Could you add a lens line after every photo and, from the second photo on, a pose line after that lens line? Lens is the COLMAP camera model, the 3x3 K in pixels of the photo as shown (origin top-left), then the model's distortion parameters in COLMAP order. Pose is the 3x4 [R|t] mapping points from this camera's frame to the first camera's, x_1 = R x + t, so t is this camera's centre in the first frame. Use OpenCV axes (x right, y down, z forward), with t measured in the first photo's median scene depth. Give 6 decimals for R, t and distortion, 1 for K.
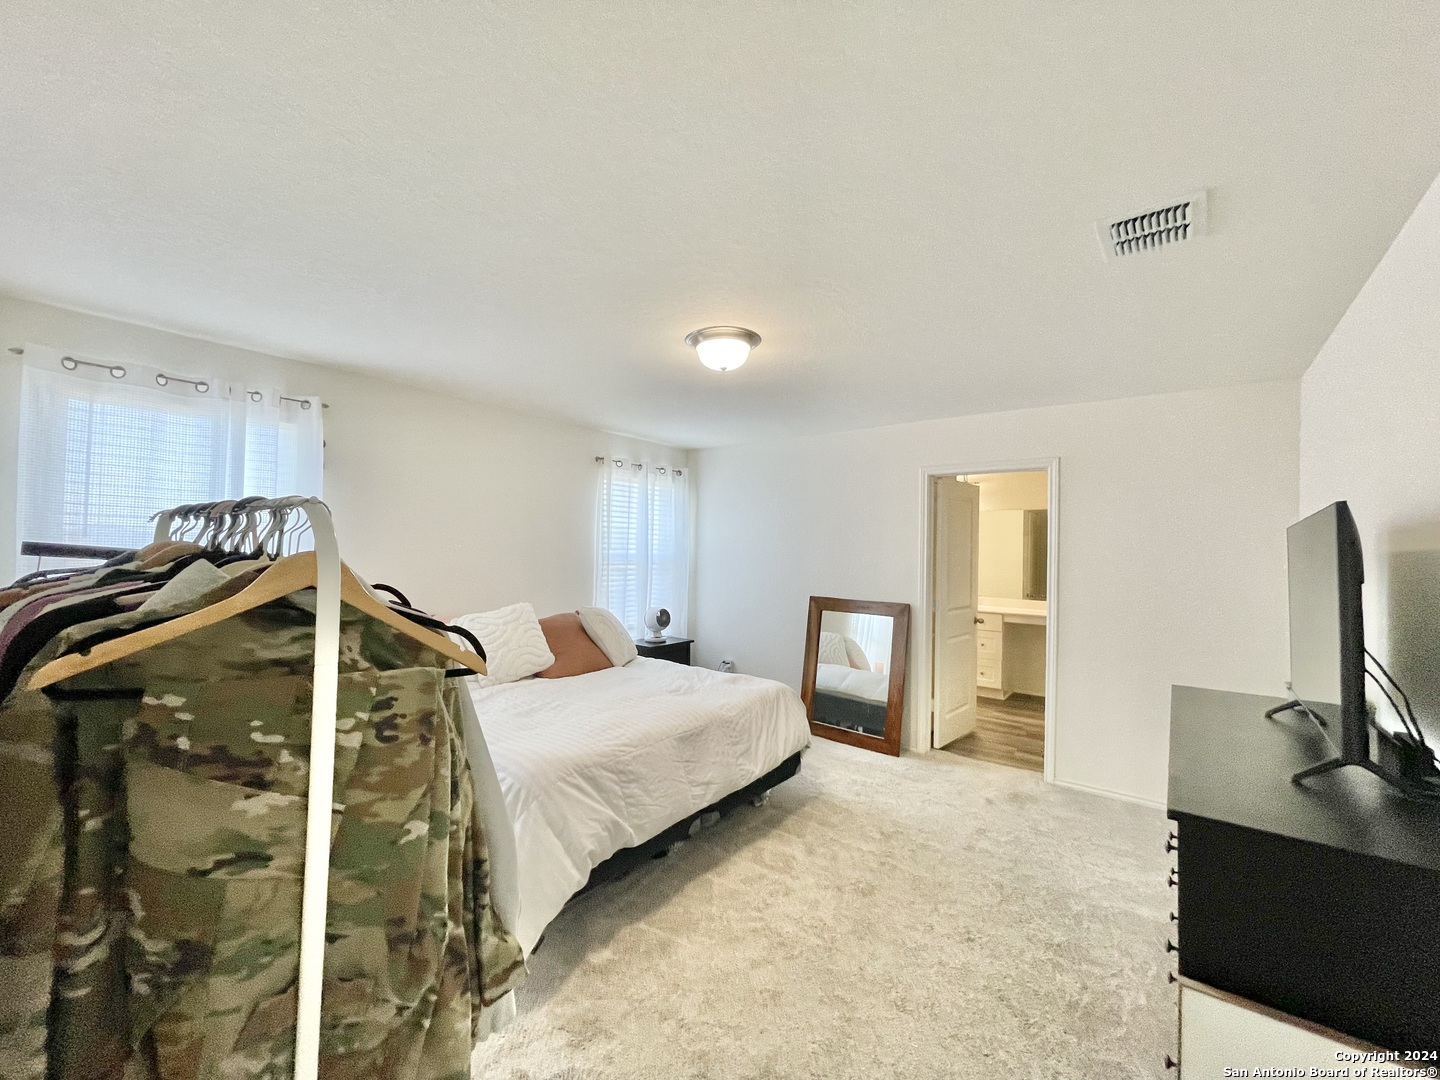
lens RADIAL K [[573.5, 0, 716.0], [0, 573.5, 540.3], [0, 0, 1]] dist [0.002845, -0.001085]
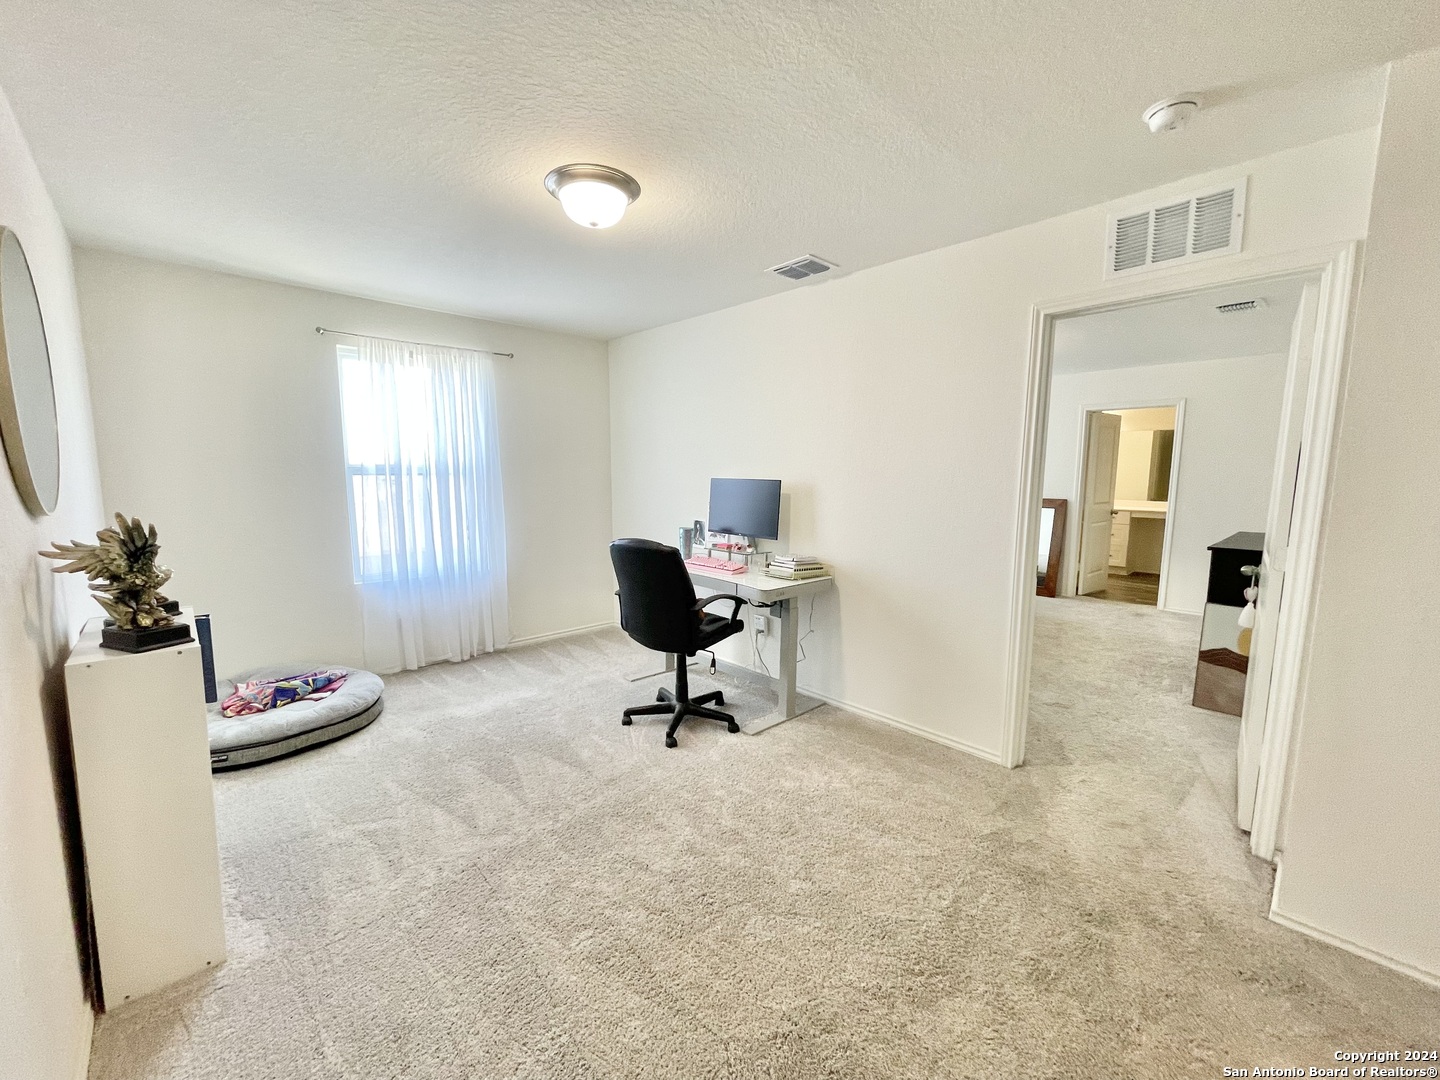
lens RADIAL K [[573.5, 0, 725.0], [0, 573.5, 539.1], [0, 0, 1]] dist [0.002845, -0.001085]
pose [[0.990877, -0.000184, -0.134766, -0.296300], [0.018171, 0.991050, 0.132246, -0.001005], [0.133535, -0.133488, 0.982013, -0.517313]]
